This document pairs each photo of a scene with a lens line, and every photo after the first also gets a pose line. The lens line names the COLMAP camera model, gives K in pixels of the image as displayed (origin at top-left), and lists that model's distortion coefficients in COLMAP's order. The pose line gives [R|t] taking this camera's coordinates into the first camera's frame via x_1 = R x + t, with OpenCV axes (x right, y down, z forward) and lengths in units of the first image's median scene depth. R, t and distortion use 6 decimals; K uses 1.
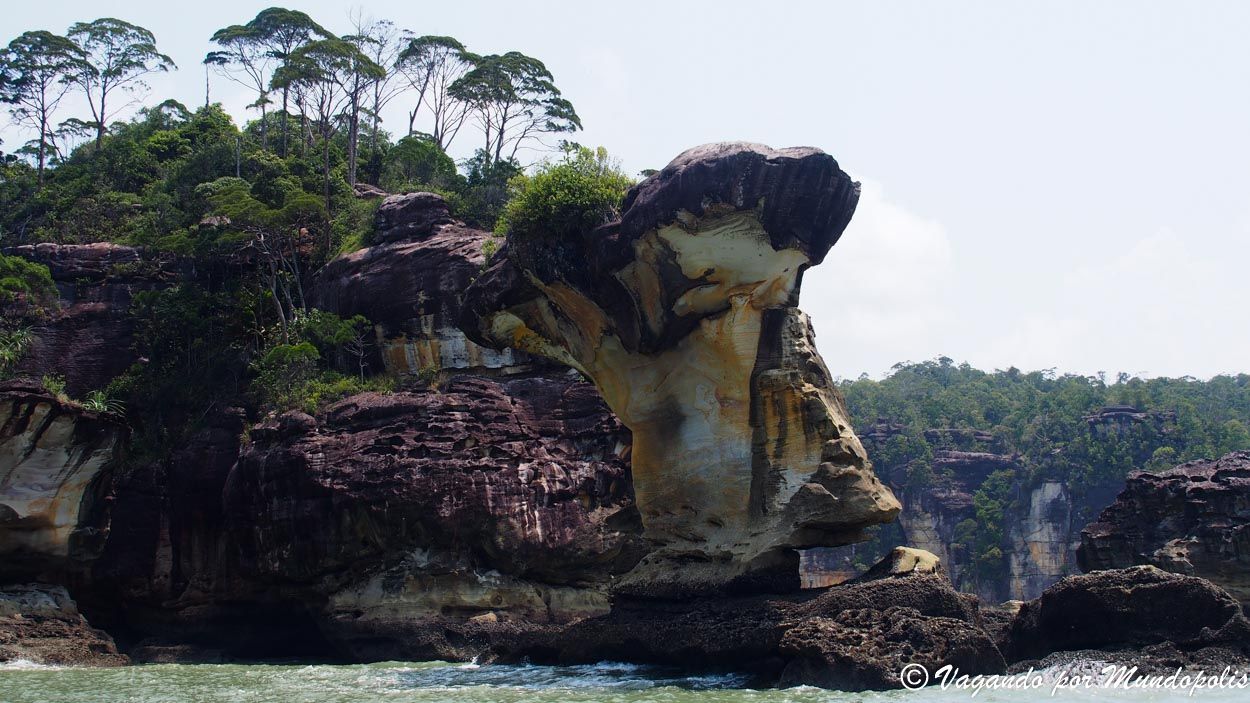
lens RADIAL K [[1584.9, 0, 625.0], [0, 1584.9, 351.5], [0, 0, 1]] dist [0.006226, -0.039659]
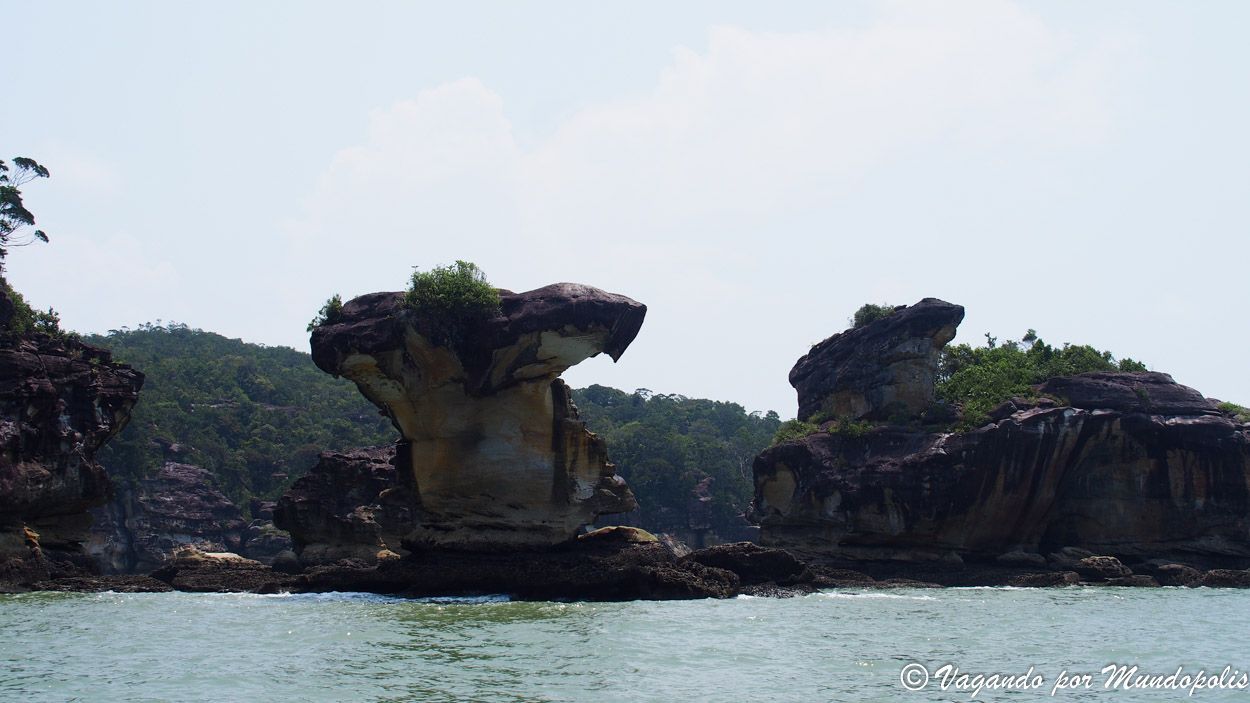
lens RADIAL K [[1584.9, 0, 625.0], [0, 1584.9, 351.5], [0, 0, 1]] dist [0.006226, -0.039659]
pose [[0.725365, 0.107899, 0.679856, -0.966689], [-0.131116, 0.991214, -0.017420, -0.035570], [-0.675762, -0.076504, 0.733139, -0.254559]]
